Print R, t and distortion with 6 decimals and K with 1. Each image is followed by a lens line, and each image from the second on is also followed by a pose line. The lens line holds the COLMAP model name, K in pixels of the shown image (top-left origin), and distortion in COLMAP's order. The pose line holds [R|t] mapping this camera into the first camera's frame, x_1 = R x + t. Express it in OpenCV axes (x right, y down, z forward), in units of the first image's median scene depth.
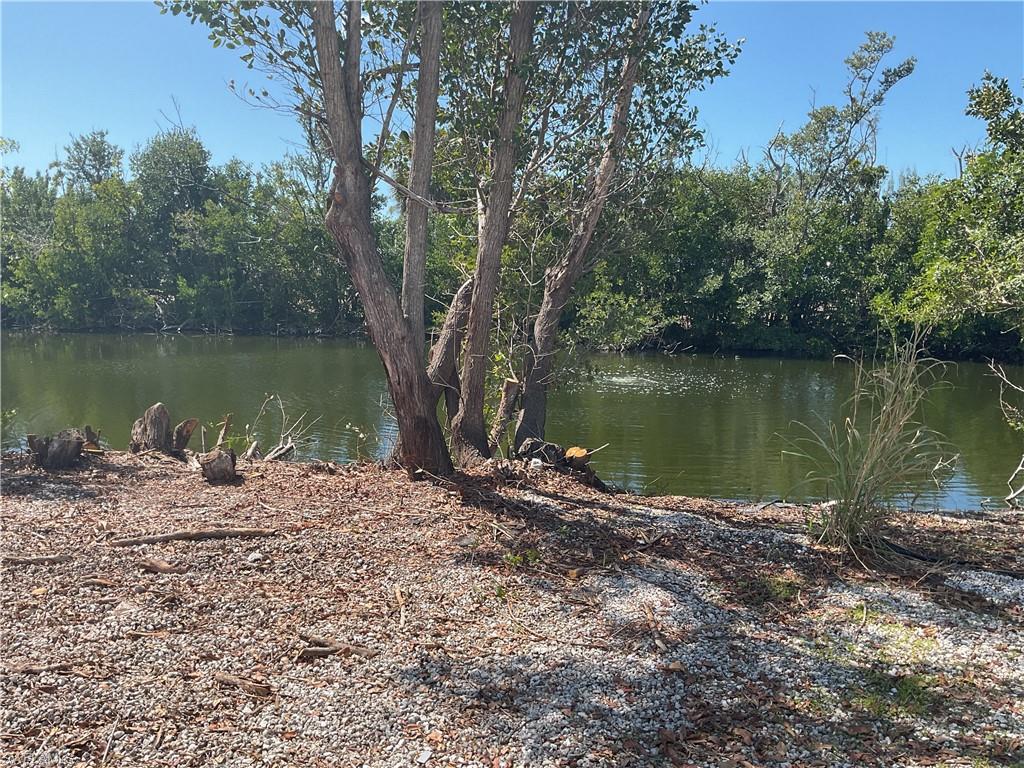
lens RADIAL K [[838.6, 0, 512.0], [0, 838.6, 384.0], [0, 0, 1]] dist [0.131765, -0.263037]
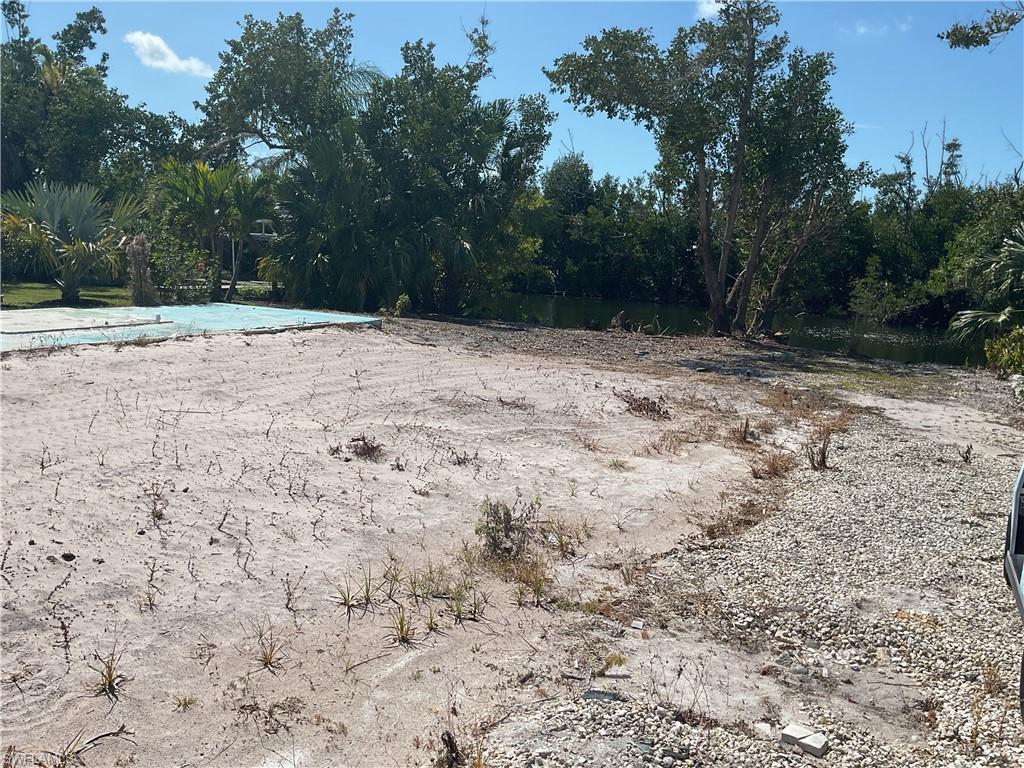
lens RADIAL K [[838.6, 0, 512.0], [0, 838.6, 384.0], [0, 0, 1]] dist [0.131765, -0.263037]
pose [[0.931582, 0.088176, -0.352676, 0.056103], [-0.080029, 0.996081, 0.037646, 0.045919], [0.354614, -0.006846, 0.934988, -0.414216]]
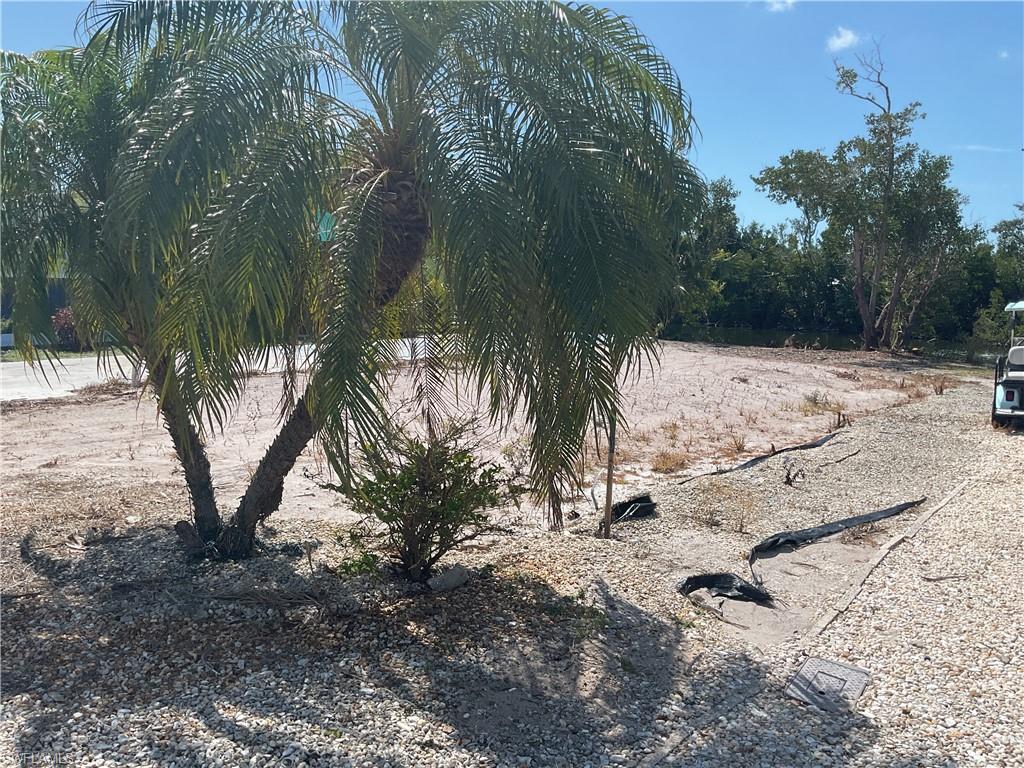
lens RADIAL K [[838.6, 0, 512.0], [0, 838.6, 384.0], [0, 0, 1]] dist [0.131765, -0.263037]
pose [[0.876528, 0.073204, -0.475751, 0.071323], [-0.079556, 0.996807, 0.006806, 0.078907], [0.474731, 0.031883, 0.879553, -0.718001]]
